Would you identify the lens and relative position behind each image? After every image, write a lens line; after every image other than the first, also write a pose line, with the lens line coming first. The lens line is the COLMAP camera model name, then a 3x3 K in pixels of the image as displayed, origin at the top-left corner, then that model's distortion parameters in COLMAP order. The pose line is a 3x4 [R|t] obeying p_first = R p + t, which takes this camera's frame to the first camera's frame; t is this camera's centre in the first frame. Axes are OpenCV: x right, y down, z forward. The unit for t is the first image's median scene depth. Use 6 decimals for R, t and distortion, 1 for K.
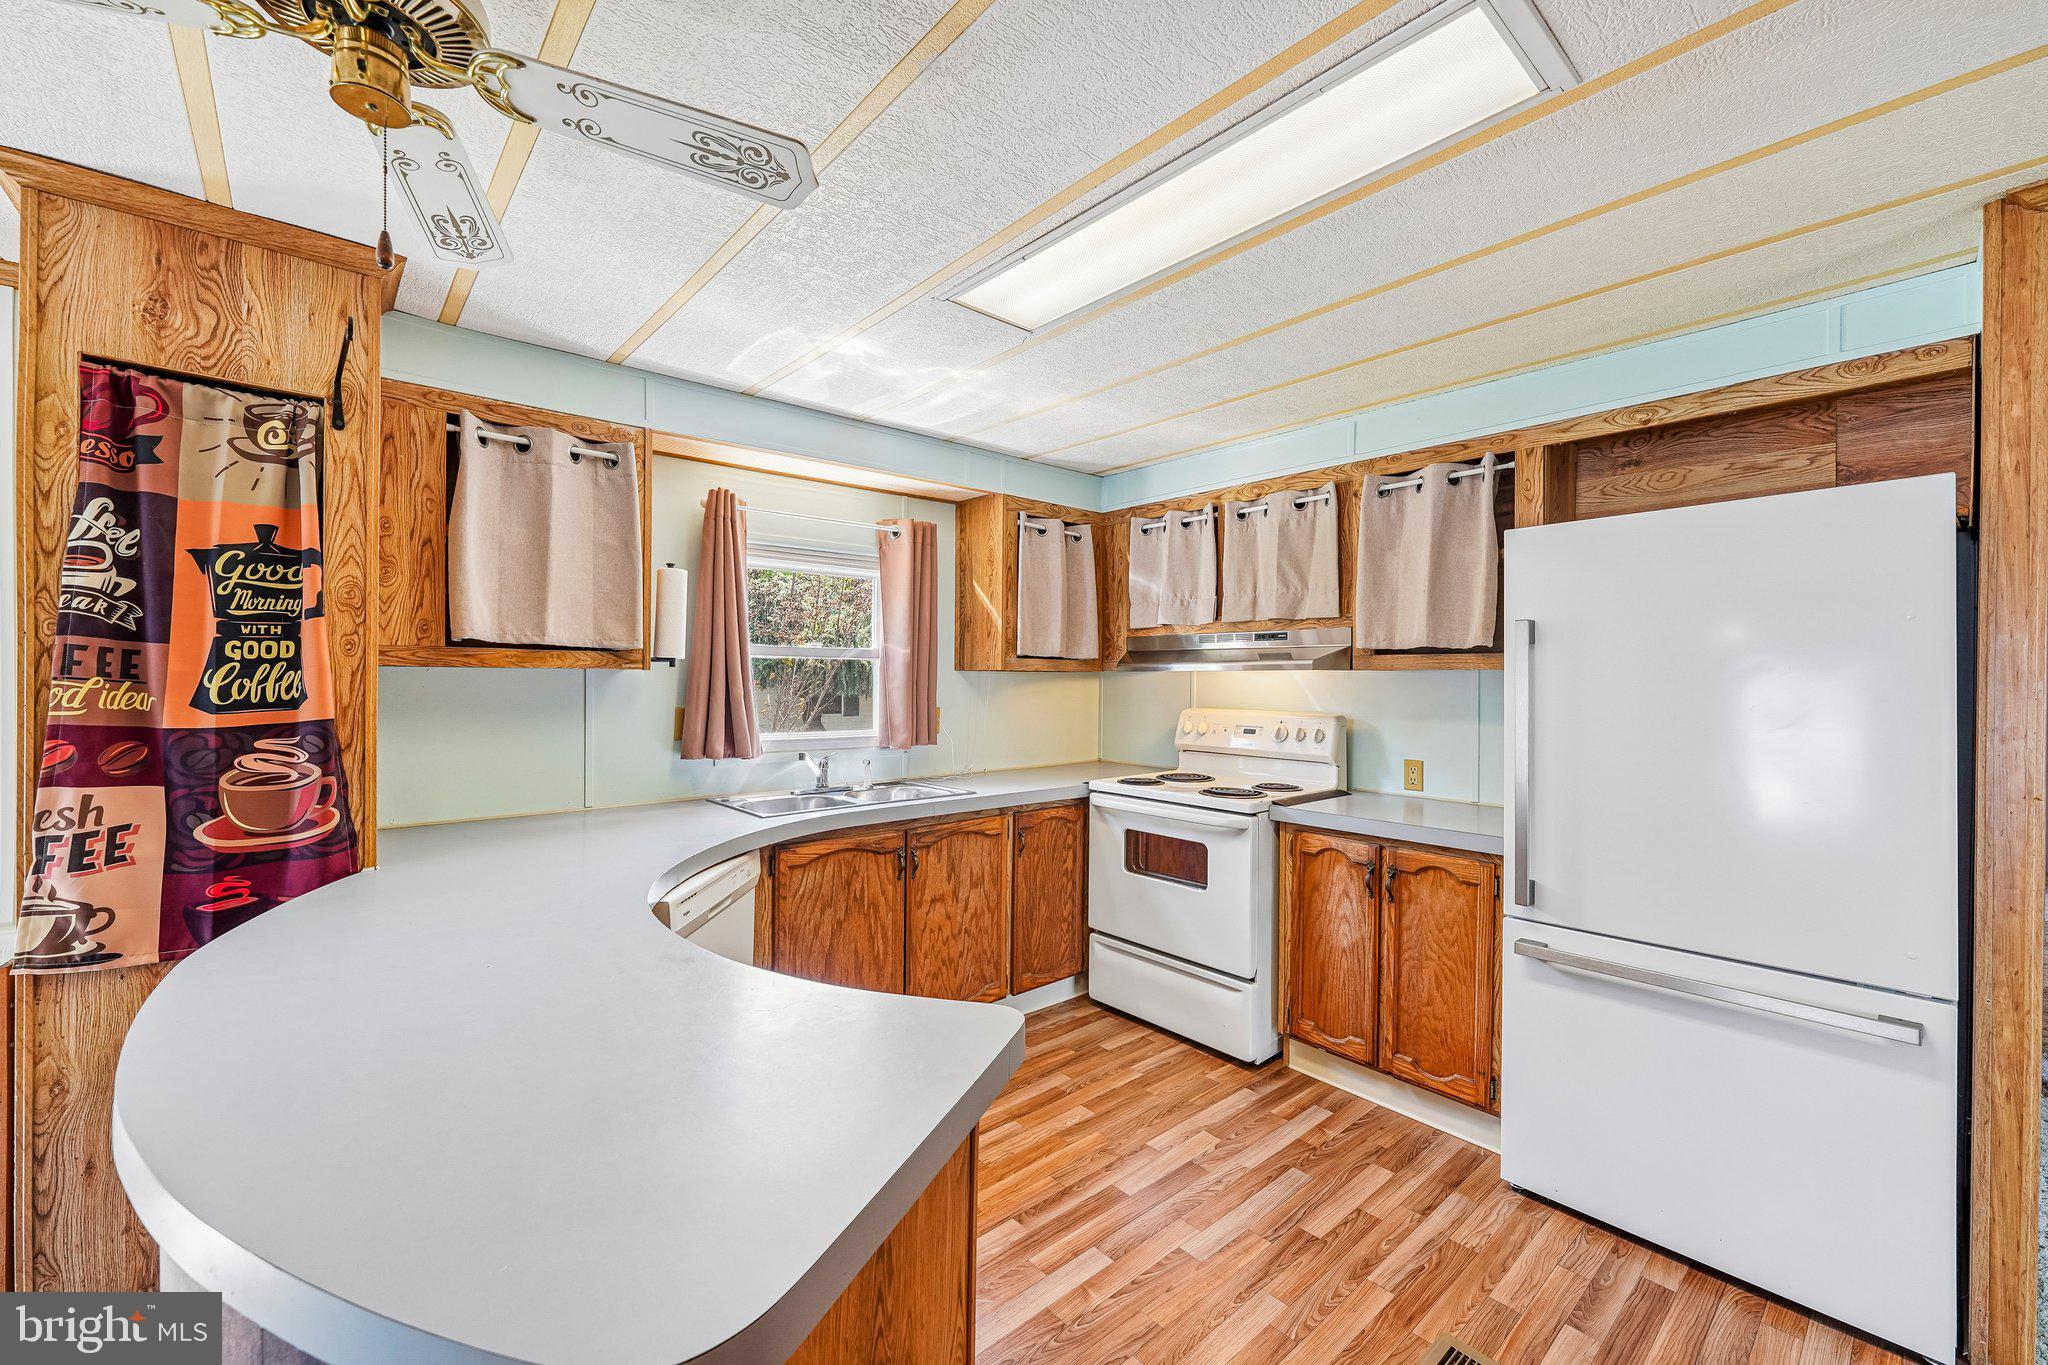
lens RADIAL K [[820.3, 0, 1021.5], [0, 820.3, 680.4], [0, 0, 1]] dist [-0.001457, -0.000188]
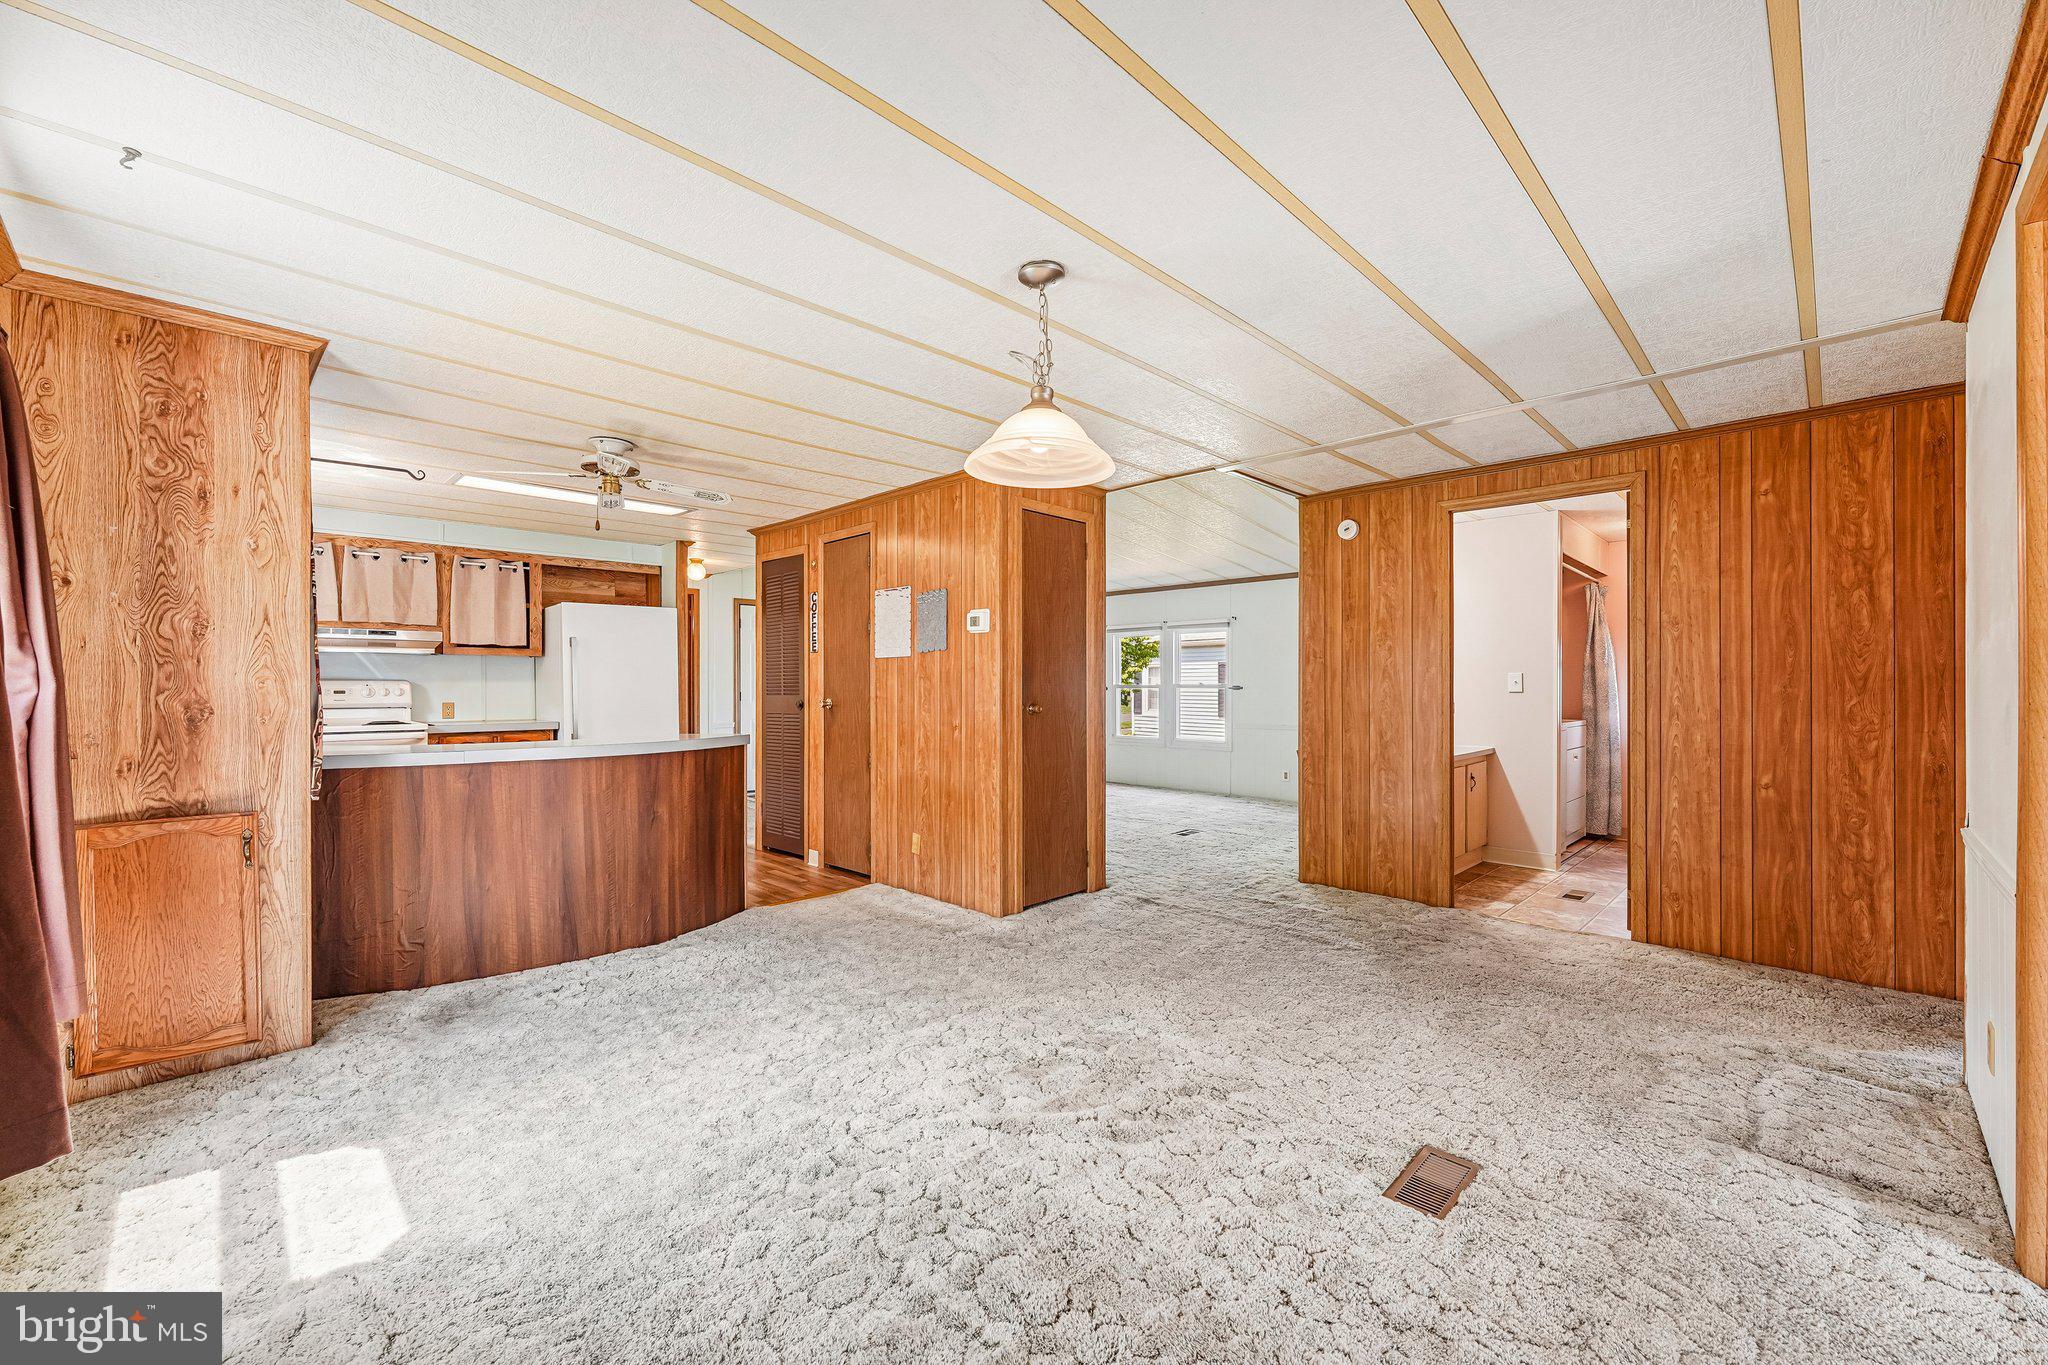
lens RADIAL K [[821.9, 0, 1019.8], [0, 821.9, 690.3], [0, 0, 1]] dist [0.000387, 0.000095]
pose [[-0.067905, -0.011190, 0.997629, -1.725243], [0.006890, 0.999908, 0.011684, 0.062786], [-0.997668, 0.007667, -0.067822, -0.220572]]
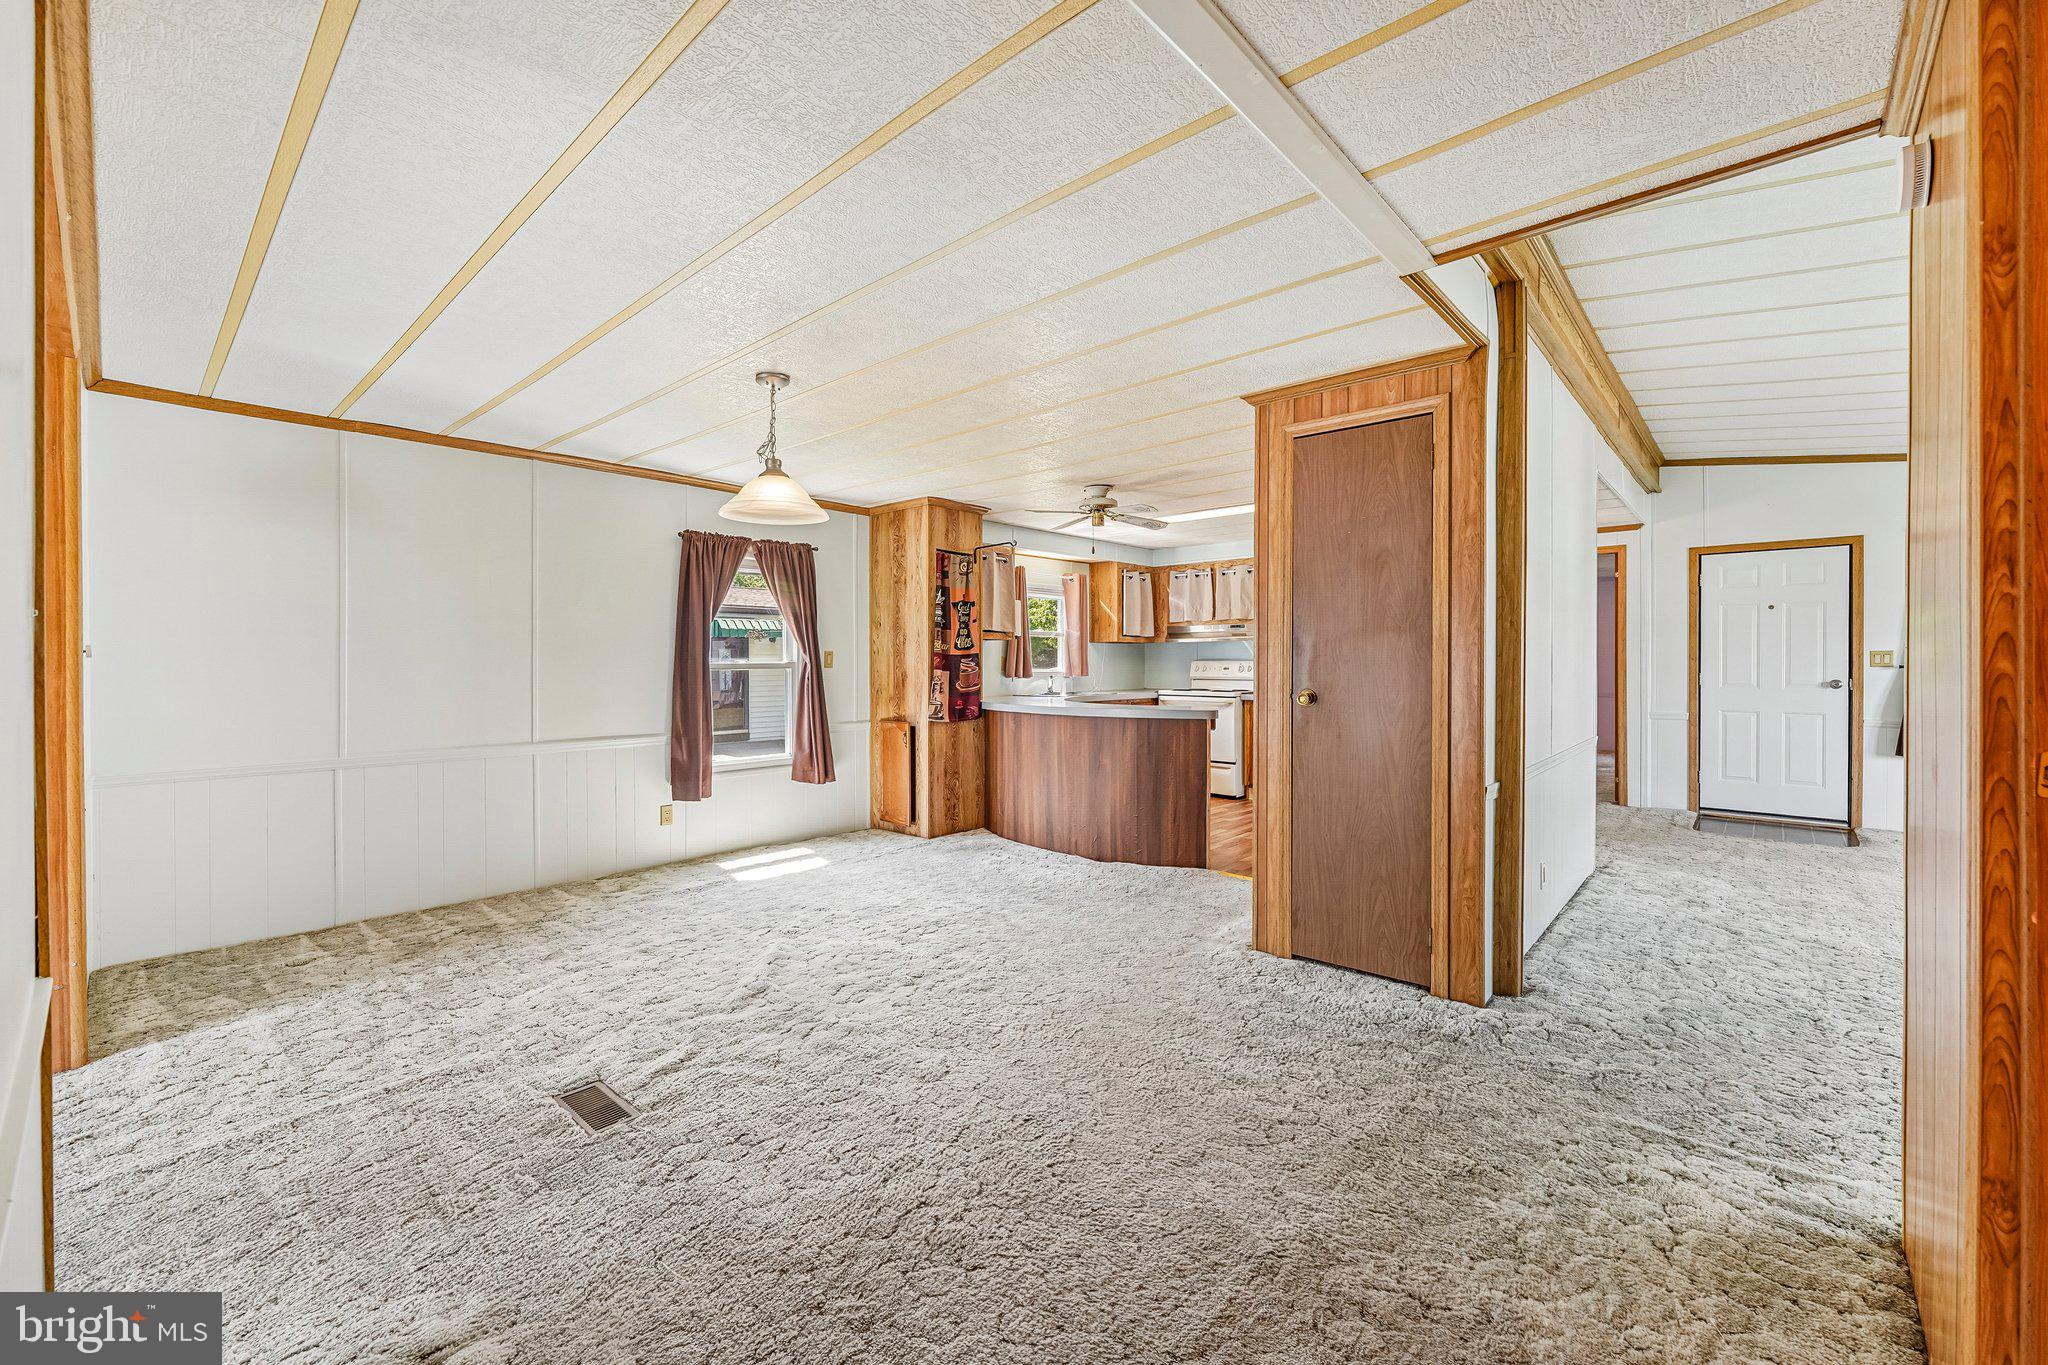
lens RADIAL K [[826.1, 0, 1018.6], [0, 826.1, 667.2], [0, 0, 1]] dist [0.000188, 0.000342]
pose [[0.993429, -0.008890, 0.114100, -0.692367], [0.008875, 0.999960, 0.000642, 0.067084], [-0.114101, 0.000375, 0.993469, -1.502044]]
